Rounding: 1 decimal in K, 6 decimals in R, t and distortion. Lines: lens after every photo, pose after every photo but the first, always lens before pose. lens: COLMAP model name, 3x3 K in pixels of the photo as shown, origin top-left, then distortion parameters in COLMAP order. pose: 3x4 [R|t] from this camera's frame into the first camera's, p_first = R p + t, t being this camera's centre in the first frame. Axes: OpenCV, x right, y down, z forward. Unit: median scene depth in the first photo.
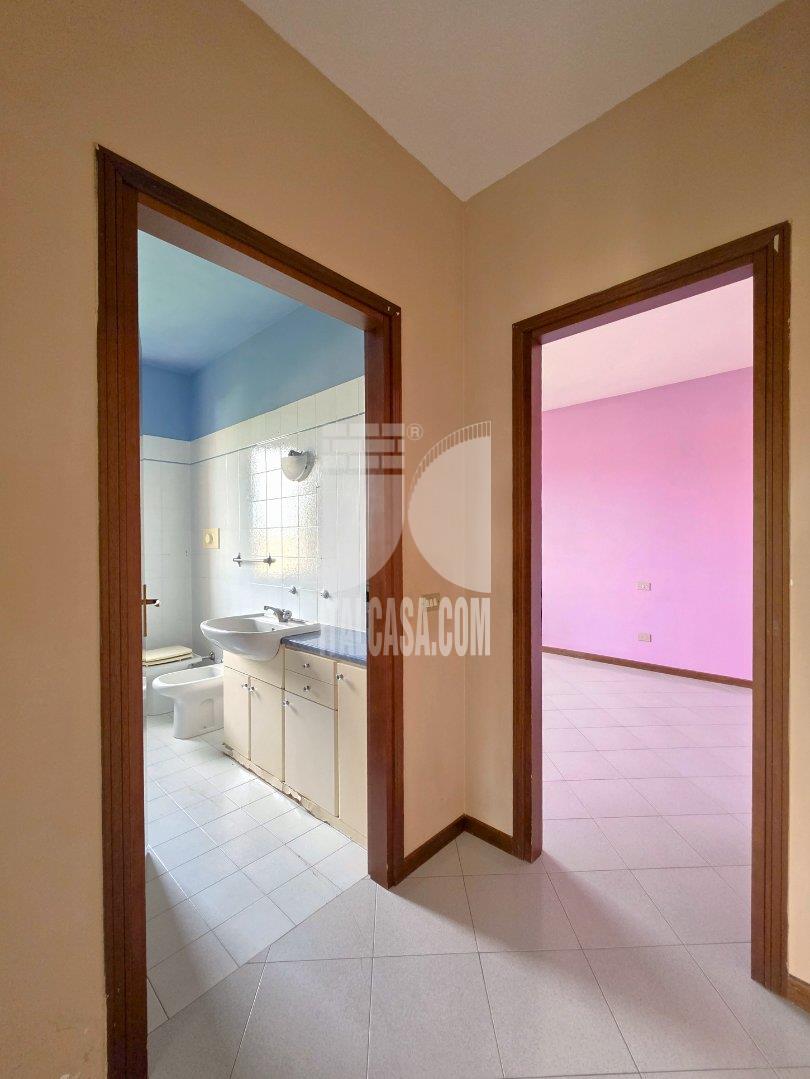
lens RADIAL K [[433.6, 0, 411.7], [0, 433.6, 540.8], [0, 0, 1]] dist [0.000028, -0.000311]
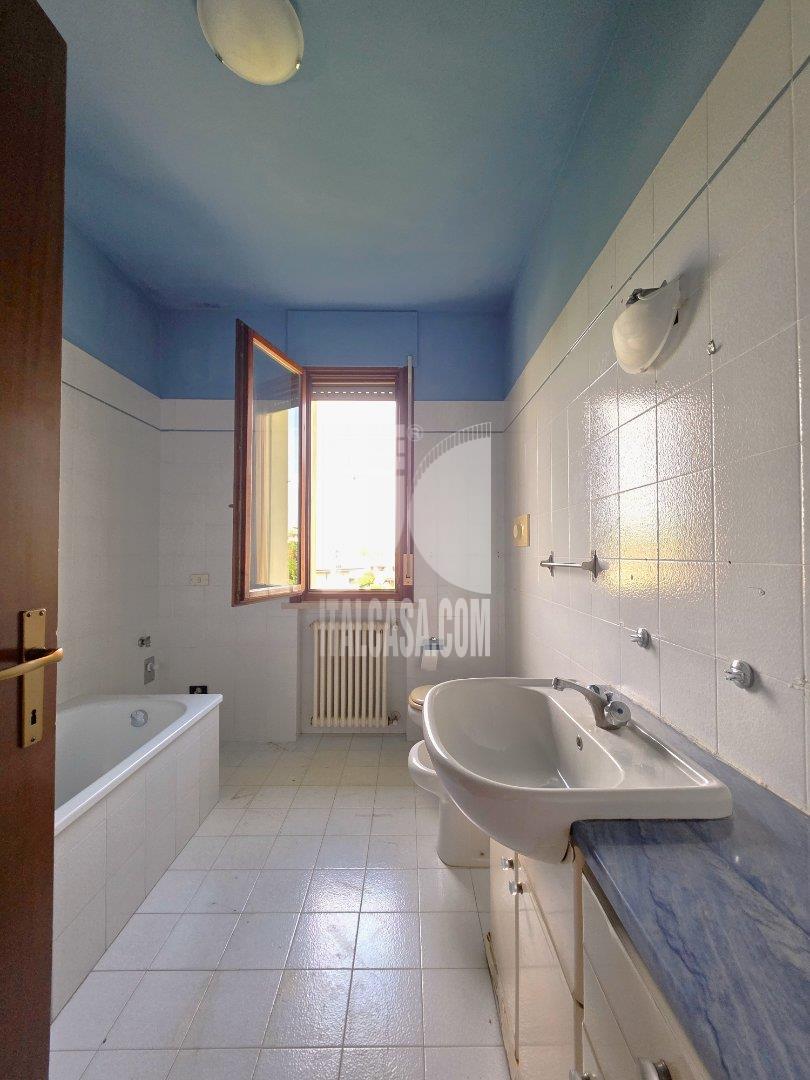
lens RADIAL K [[434.0, 0, 411.7], [0, 434.0, 541.3], [0, 0, 1]] dist [0.000028, -0.000311]
pose [[0.684049, -0.009251, -0.729377, -0.123966], [-0.005768, 0.999820, -0.018091, 0.030216], [0.729413, 0.016582, 0.683873, 0.559261]]
